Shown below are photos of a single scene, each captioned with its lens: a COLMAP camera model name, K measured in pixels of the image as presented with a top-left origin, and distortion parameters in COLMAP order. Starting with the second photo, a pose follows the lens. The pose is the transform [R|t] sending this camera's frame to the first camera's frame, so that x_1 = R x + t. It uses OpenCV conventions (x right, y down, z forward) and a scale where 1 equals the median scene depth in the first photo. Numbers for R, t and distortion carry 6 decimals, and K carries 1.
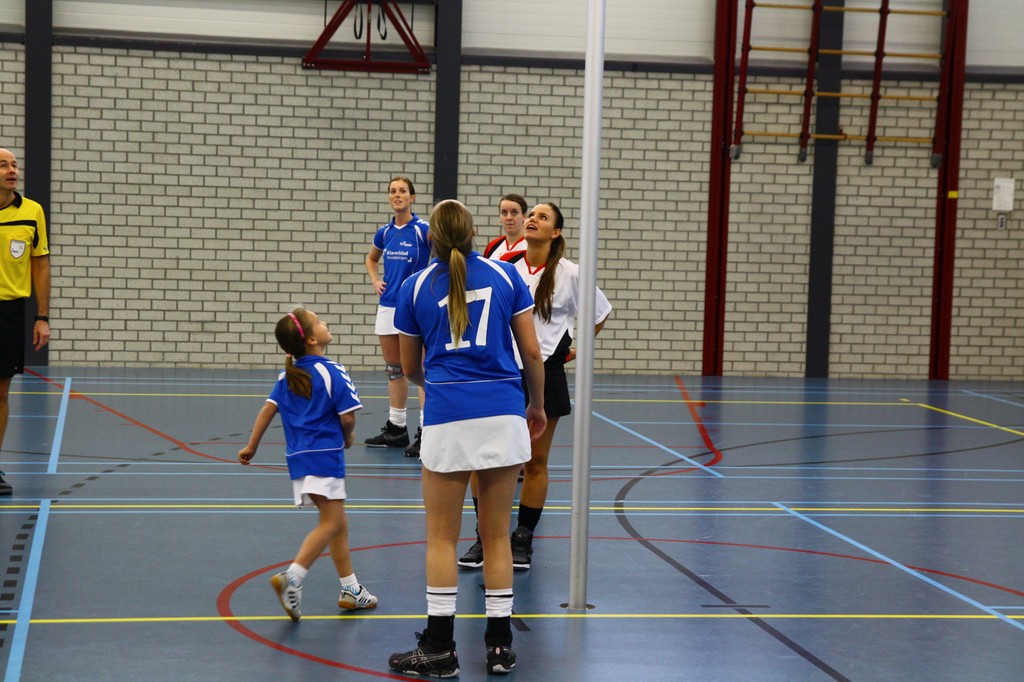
lens RADIAL K [[2296.0, 0, 508.0], [0, 2296.0, 320.4], [0, 0, 1]] dist [0.288061, 0.000000]
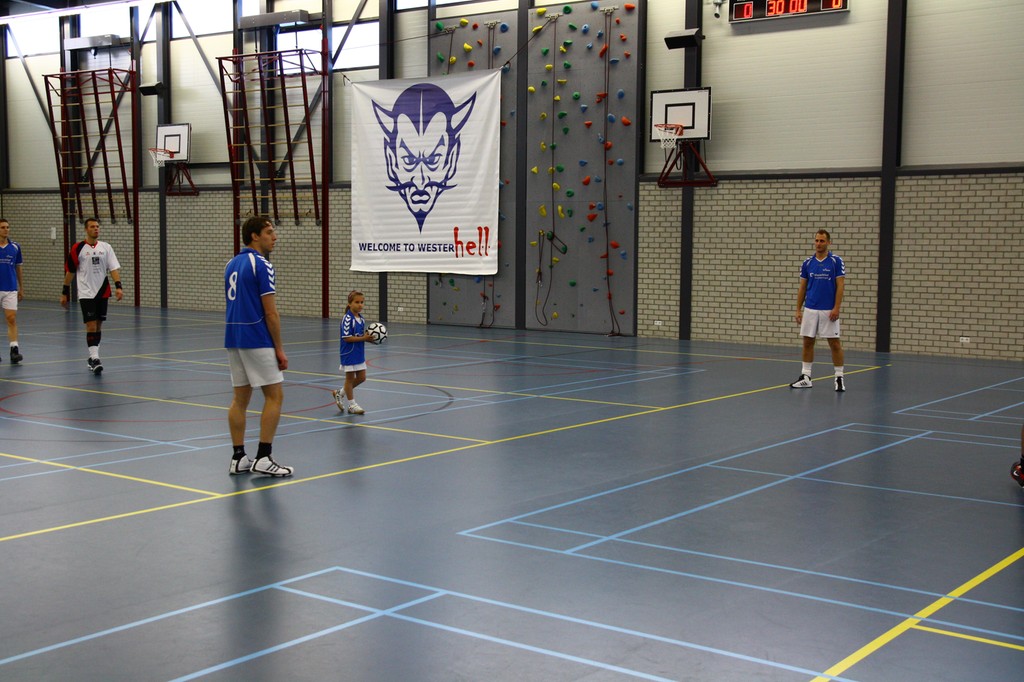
lens RADIAL K [[1353.6, 0, 513.7], [0, 1353.6, 339.7], [0, 0, 1]] dist [0.069994, 0.000000]
pose [[0.667469, 0.030662, -0.744006, 0.682886], [-0.033992, 0.999365, 0.010690, 0.013819], [0.743861, 0.018155, 0.668088, 0.124887]]
